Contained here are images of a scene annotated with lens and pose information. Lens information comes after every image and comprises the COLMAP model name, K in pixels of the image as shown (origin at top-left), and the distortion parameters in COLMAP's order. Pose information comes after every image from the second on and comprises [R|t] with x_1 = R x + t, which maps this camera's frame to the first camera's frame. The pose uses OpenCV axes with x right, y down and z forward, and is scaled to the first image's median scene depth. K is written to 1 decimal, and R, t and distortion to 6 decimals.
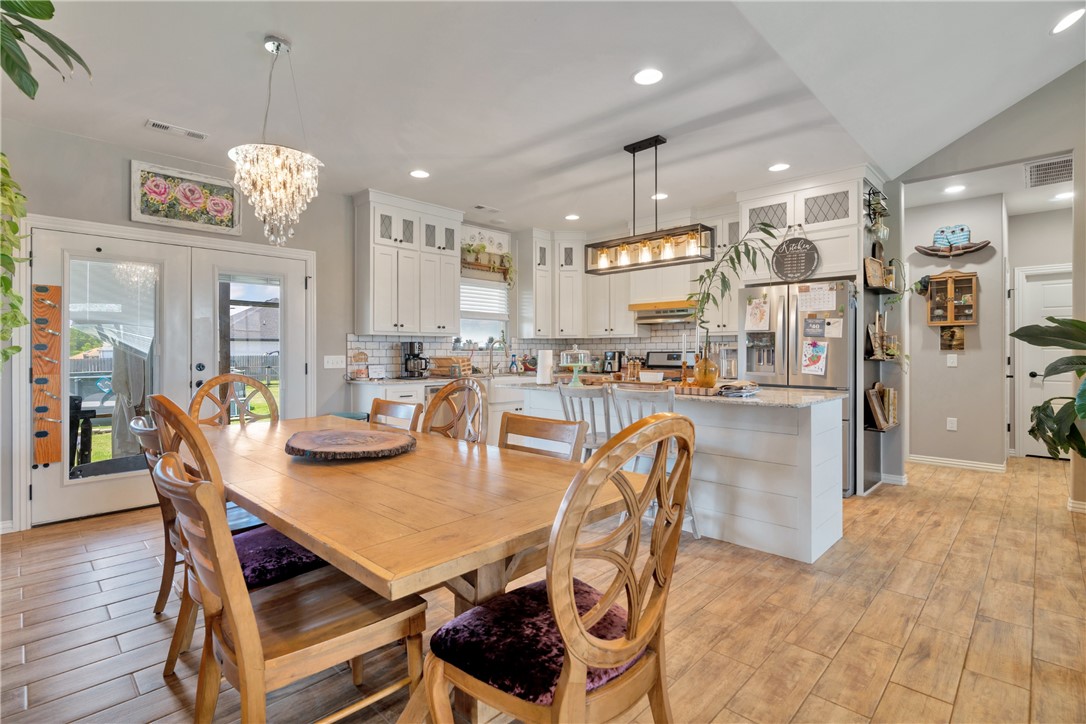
lens RADIAL K [[506.5, 0, 544.1], [0, 506.5, 354.5], [0, 0, 1]] dist [-0.008048, 0.005433]
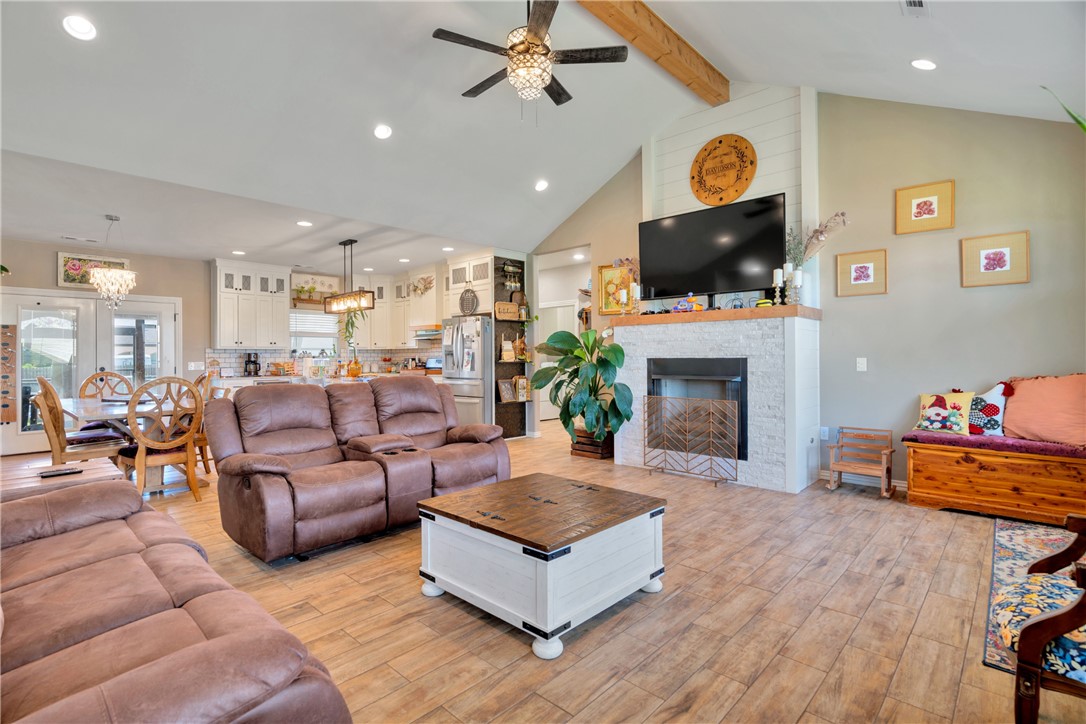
lens RADIAL K [[506.5, 0, 541.4], [0, 506.5, 357.5], [0, 0, 1]] dist [-0.008048, 0.005433]
pose [[0.999909, -0.007030, 0.011518, 0.693761], [0.007112, 0.999950, -0.007090, 0.006847], [-0.011467, 0.007171, 0.999909, -0.639534]]
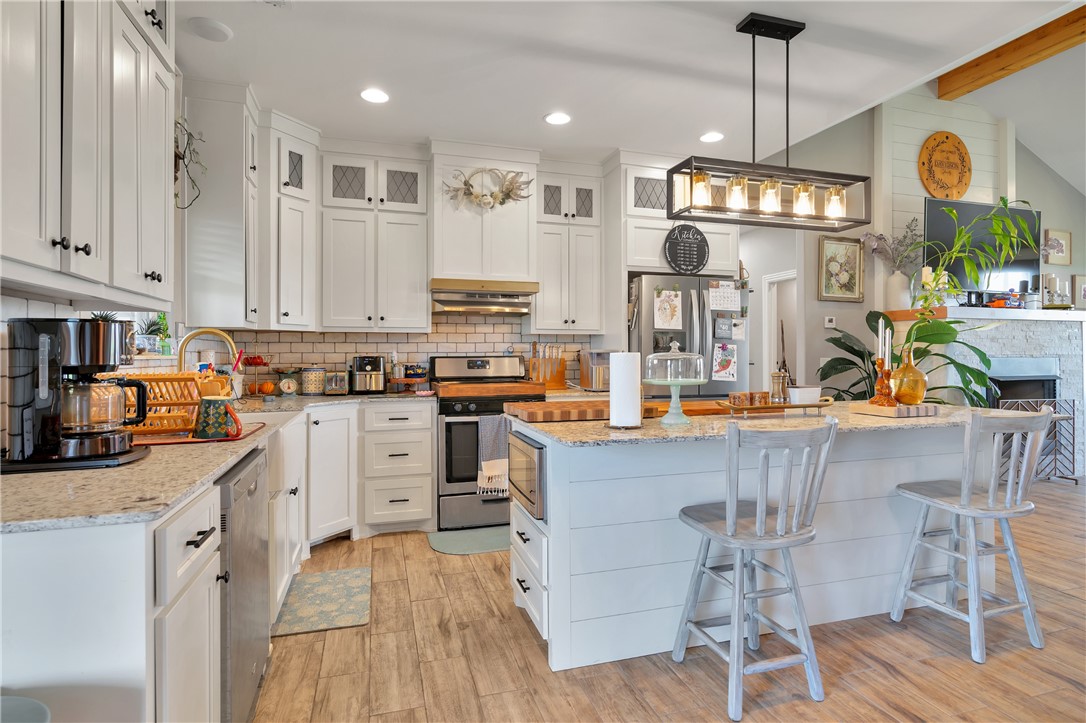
lens RADIAL K [[546.6, 0, 526.8], [0, 546.6, 350.9], [0, 0, 1]] dist [-0.003974, 0.002683]
pose [[0.501948, 0.007494, 0.864865, -0.436498], [0.007793, 0.999883, -0.013187, -0.003518], [-0.864863, 0.013359, 0.501831, 0.746103]]
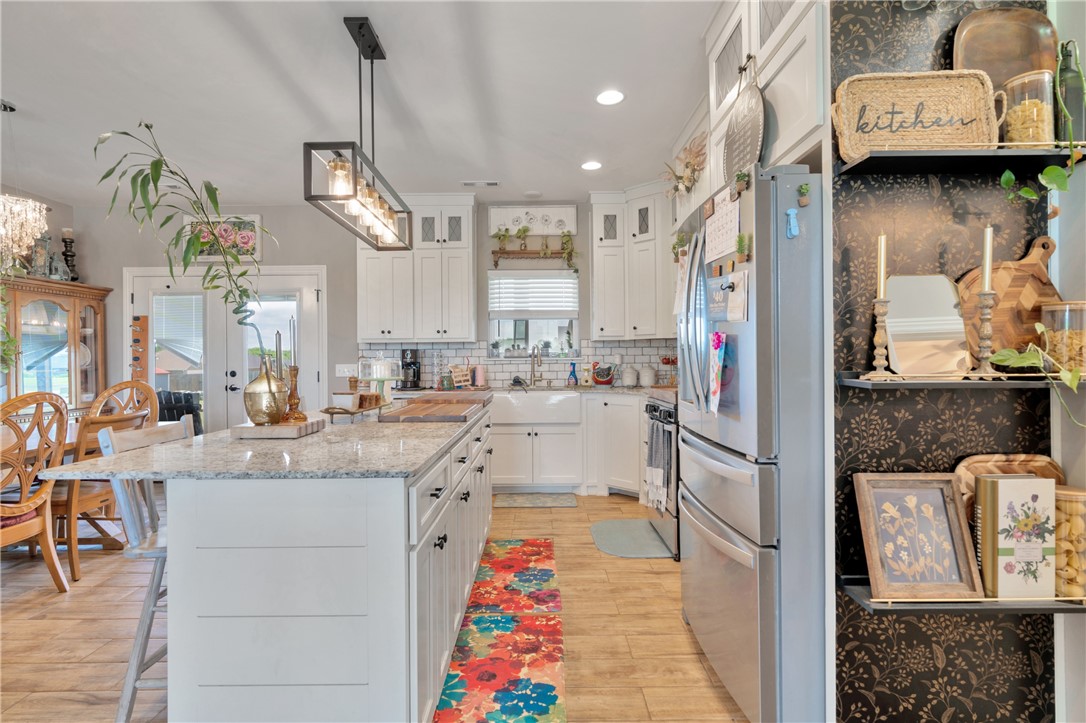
lens RADIAL K [[546.6, 0, 547.6], [0, 546.6, 350.4], [0, 0, 1]] dist [-0.003974, 0.002683]
pose [[0.709422, -0.016418, -0.704593, 0.678132], [0.004964, 0.999820, -0.018299, -0.004820], [0.704767, 0.009484, 0.709376, 0.537610]]
